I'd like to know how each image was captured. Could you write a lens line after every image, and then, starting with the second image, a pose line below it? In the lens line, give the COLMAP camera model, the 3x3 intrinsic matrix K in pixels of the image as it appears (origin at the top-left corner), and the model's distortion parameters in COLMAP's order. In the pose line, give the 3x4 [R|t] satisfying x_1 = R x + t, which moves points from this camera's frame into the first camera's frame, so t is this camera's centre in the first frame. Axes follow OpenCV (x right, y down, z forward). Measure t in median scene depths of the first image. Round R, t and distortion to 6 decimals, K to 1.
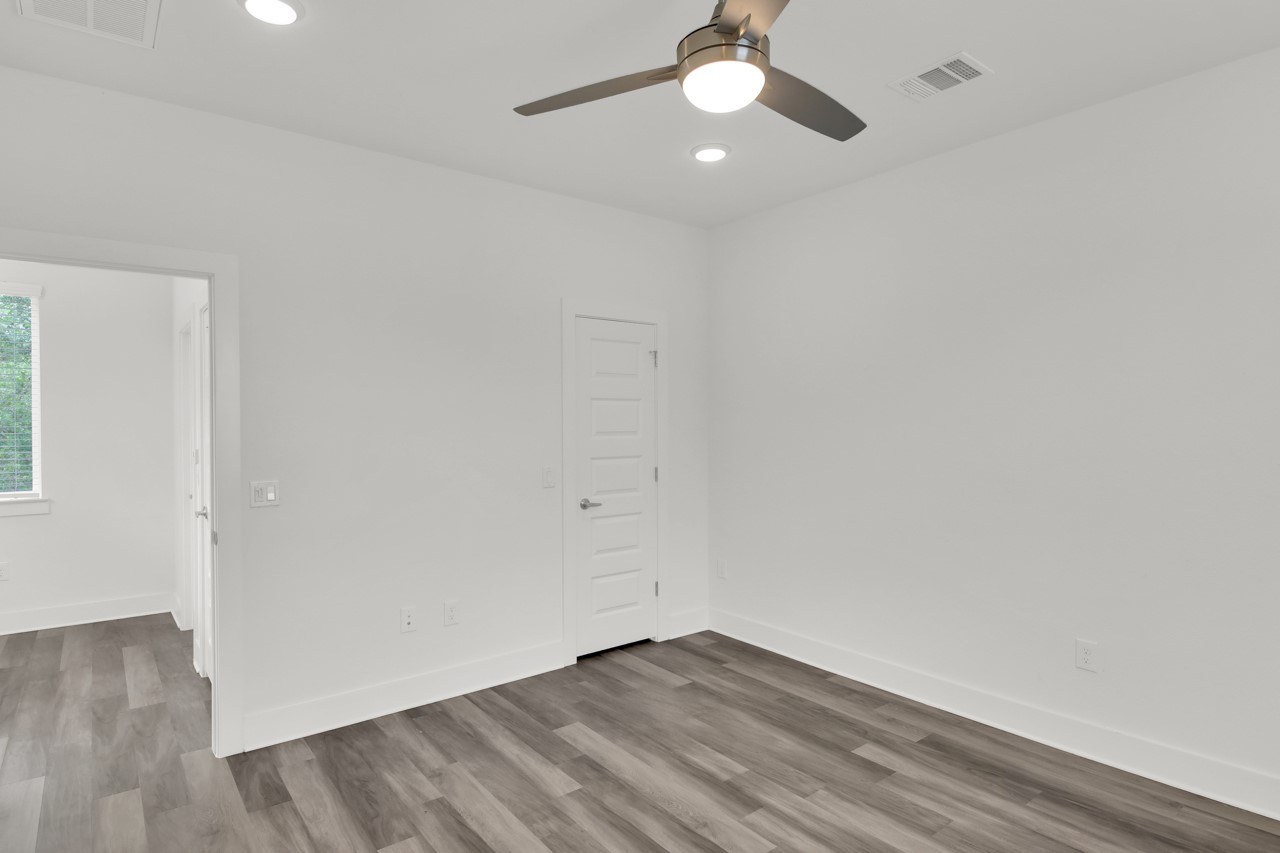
lens RADIAL K [[704.2, 0, 640.0], [0, 704.2, 426.5], [0, 0, 1]] dist [0.041252, -0.033717]
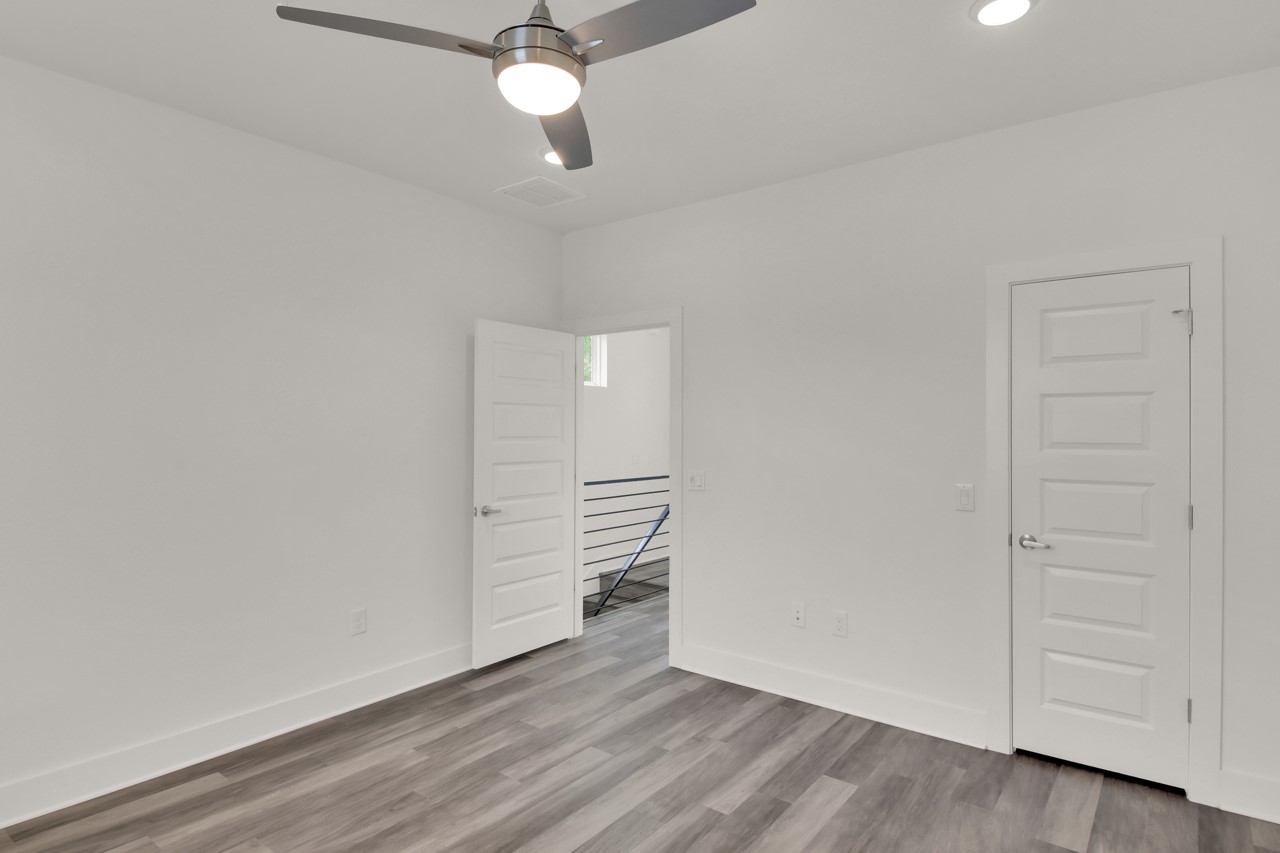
lens RADIAL K [[704.2, 0, 640.0], [0, 704.2, 426.5], [0, 0, 1]] dist [0.041252, -0.033717]
pose [[0.195143, -0.003420, -0.980769, 0.709801], [0.005602, 0.999981, -0.002373, -0.012868], [0.980759, -0.005031, 0.195159, 0.590273]]
